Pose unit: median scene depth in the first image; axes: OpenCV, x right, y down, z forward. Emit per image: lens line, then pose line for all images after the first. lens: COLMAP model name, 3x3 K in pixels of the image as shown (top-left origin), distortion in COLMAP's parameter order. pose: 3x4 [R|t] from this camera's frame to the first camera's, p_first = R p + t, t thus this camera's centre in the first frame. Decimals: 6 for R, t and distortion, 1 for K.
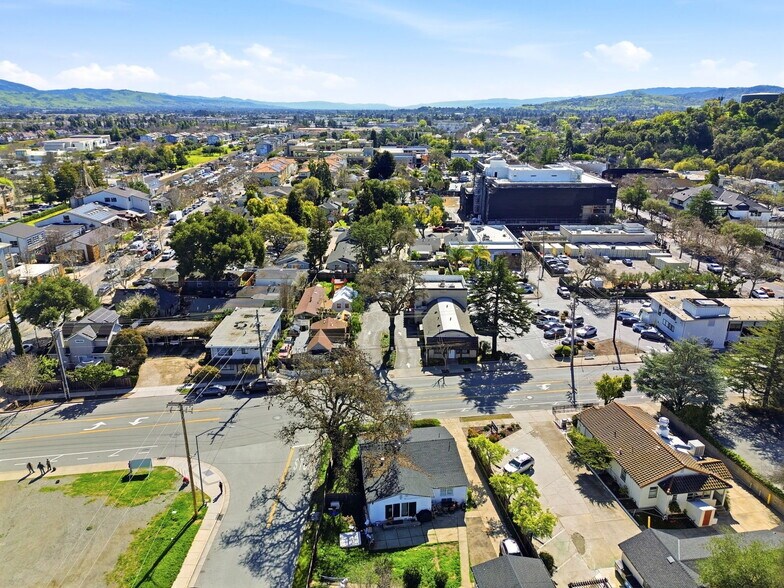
lens RADIAL K [[553.2, 0, 392.6], [0, 553.2, 294.3], [0, 0, 1]] dist [0.064003, -0.056514]
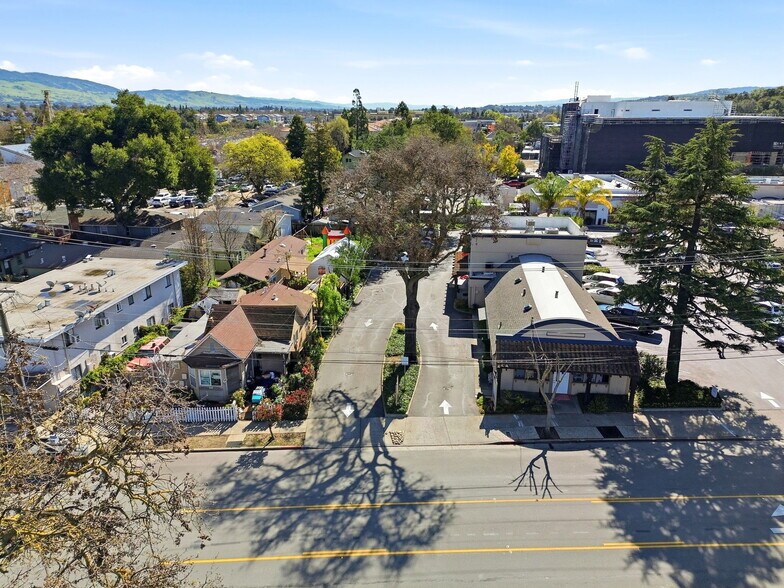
lens RADIAL K [[553.2, 0, 392.1], [0, 553.2, 295.6], [0, 0, 1]] dist [0.064003, -0.056514]
pose [[0.993766, 0.036573, -0.105320, 0.027775], [-0.036519, 0.999330, 0.002438, 0.049465], [0.105339, 0.001423, 0.994435, 0.588460]]
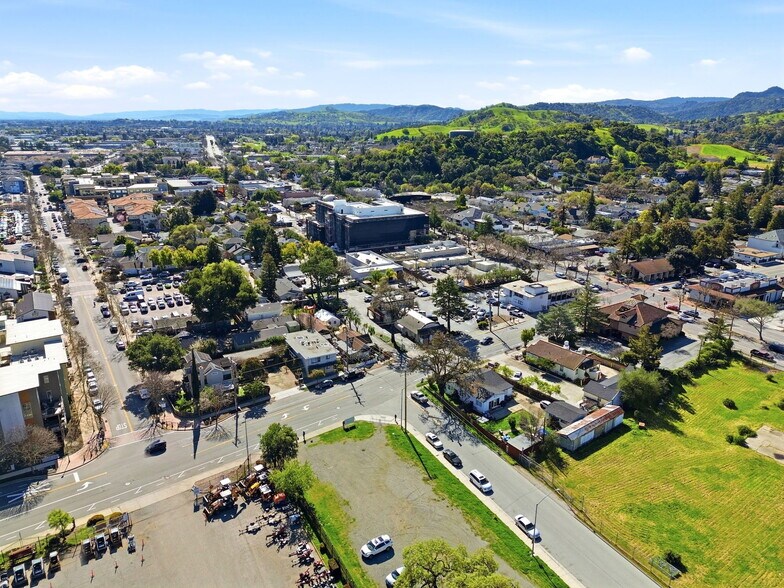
lens RADIAL K [[553.2, 0, 393.4], [0, 553.2, 291.8], [0, 0, 1]] dist [0.064003, -0.056514]
pose [[0.876559, -0.138657, 0.460889, -0.715355], [0.149213, 0.988711, 0.013664, -0.064084], [-0.457580, 0.056793, 0.887353, -0.408595]]
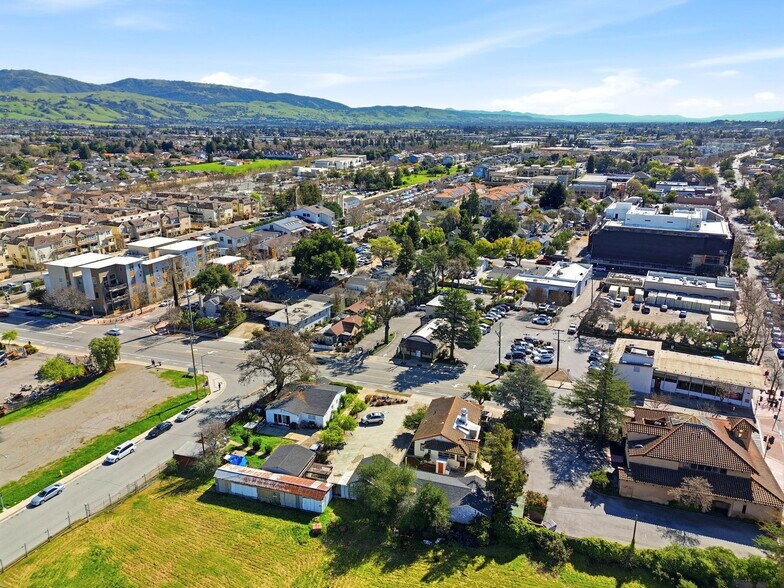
lens RADIAL K [[553.2, 0, 393.7], [0, 553.2, 294.5], [0, 0, 1]] dist [0.064003, -0.056514]
pose [[0.894514, 0.135102, -0.426136, 0.605784], [-0.144038, 0.989507, 0.011357, -0.043047], [0.423199, 0.051221, 0.904588, -0.273024]]
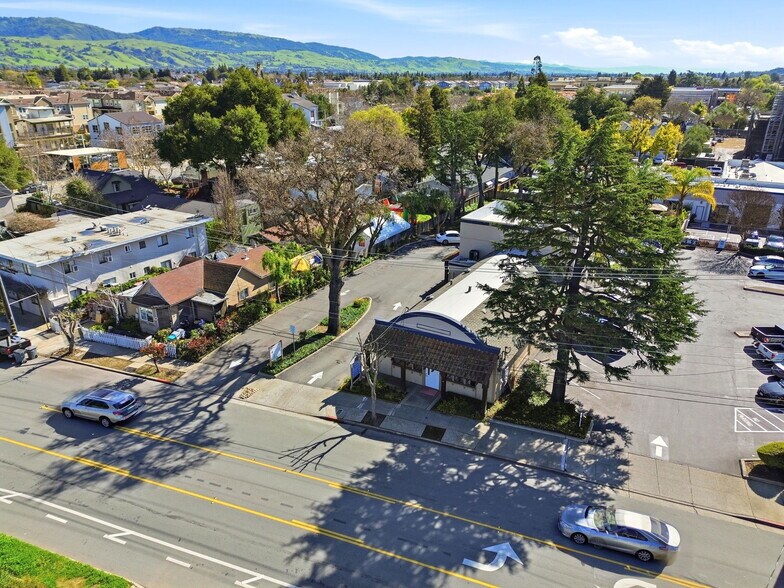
lens RADIAL K [[553.2, 0, 393.6], [0, 553.2, 294.0], [0, 0, 1]] dist [0.064003, -0.056514]
pose [[0.869782, 0.184585, -0.457611, 0.241633], [-0.160627, 0.982800, 0.091124, 0.020768], [0.466560, -0.005753, 0.884471, 0.637885]]
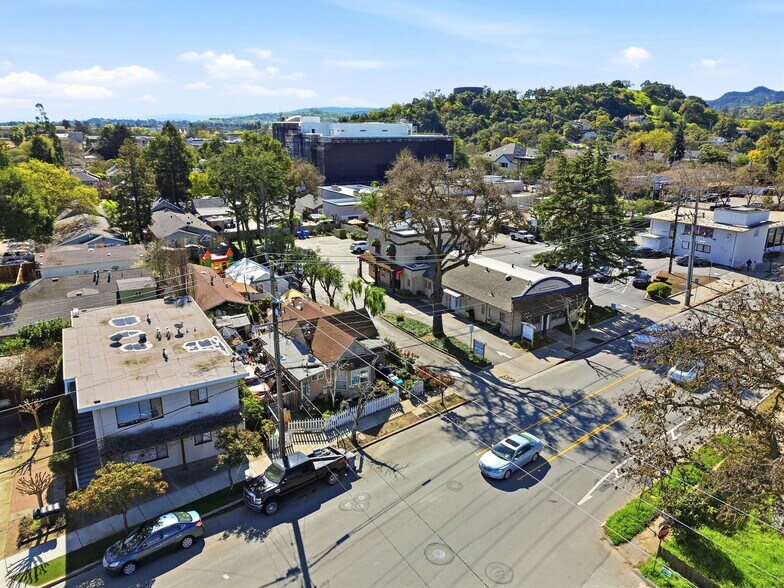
lens RADIAL K [[553.2, 0, 390.6], [0, 553.2, 299.2], [0, 0, 1]] dist [0.064003, -0.056514]
pose [[0.866128, -0.148135, 0.477366, -0.292807], [0.157083, 0.987354, 0.021384, 0.046620], [-0.474497, 0.056465, 0.878444, 0.562543]]
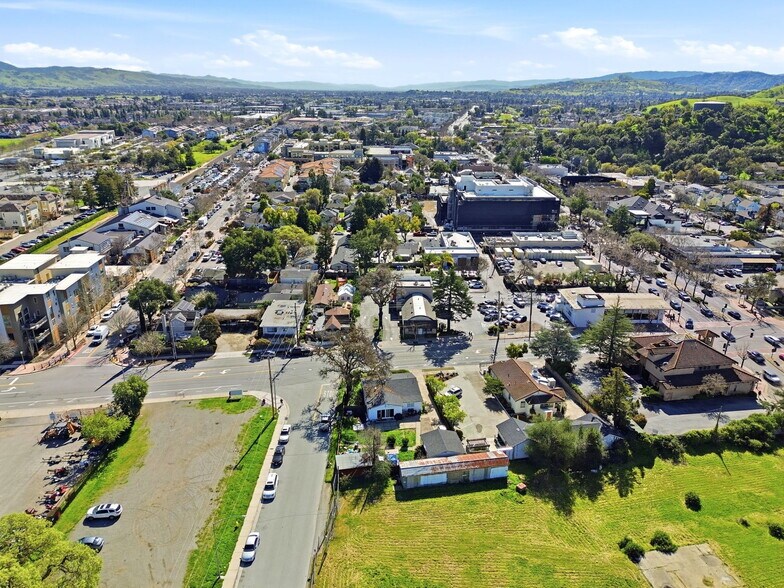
lens RADIAL K [[553.2, 0, 393.0], [0, 553.2, 293.4], [0, 0, 1]] dist [0.064003, -0.056514]
pose [[0.999749, 0.000665, 0.022407, -0.001071], [-0.001311, 0.999584, 0.028818, -0.037974], [-0.022379, -0.028841, 0.999333, -0.488694]]
